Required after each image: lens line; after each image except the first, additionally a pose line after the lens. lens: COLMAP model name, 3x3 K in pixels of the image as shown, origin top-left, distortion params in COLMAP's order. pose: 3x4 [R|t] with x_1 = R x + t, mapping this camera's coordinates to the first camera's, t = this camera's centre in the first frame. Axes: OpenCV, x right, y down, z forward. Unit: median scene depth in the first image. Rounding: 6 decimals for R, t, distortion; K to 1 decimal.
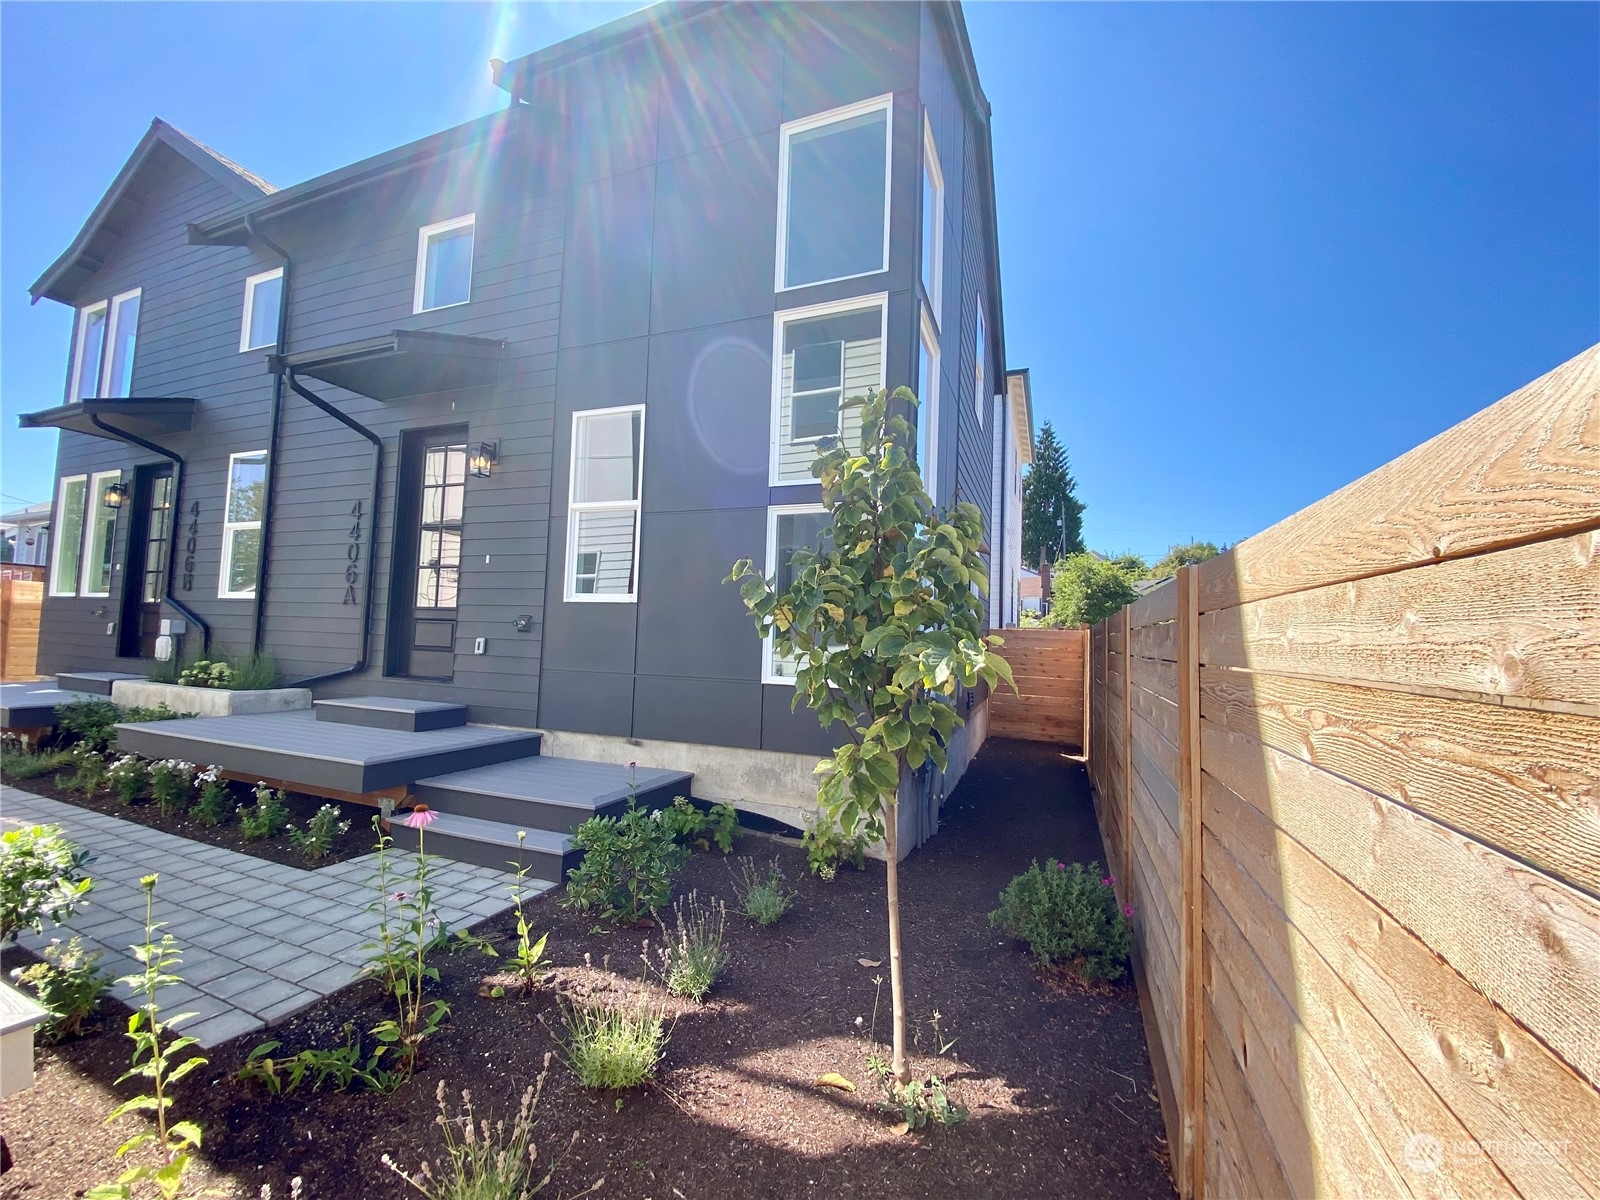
lens RADIAL K [[636.3, 0, 800.0], [0, 636.3, 600.0], [0, 0, 1]] dist [0.066321, 0.000018]
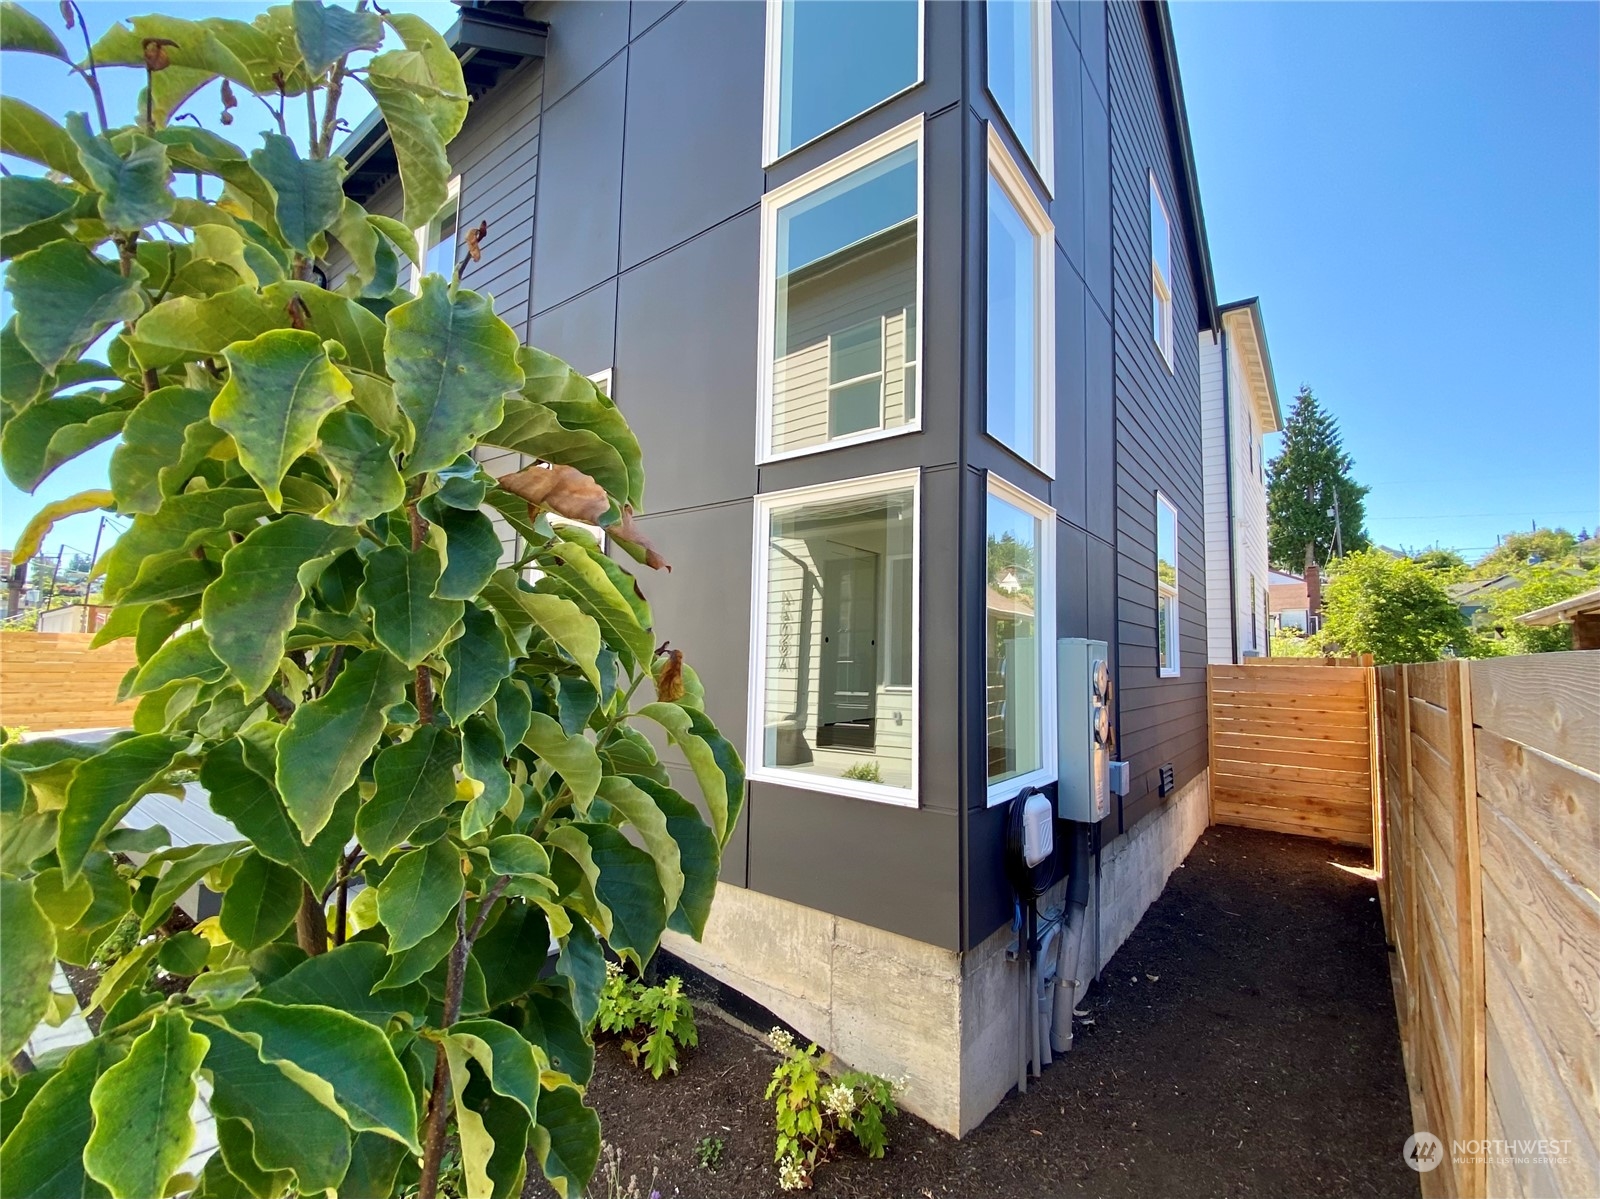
lens RADIAL K [[696.6, 0, 800.0], [0, 696.6, 599.5], [0, 0, 1]] dist [0.000253, -0.000564]
pose [[0.962380, -0.034309, -0.269531, 0.044653], [0.025477, 0.999020, -0.036198, -0.004445], [0.270509, 0.027969, 0.962311, 0.091635]]
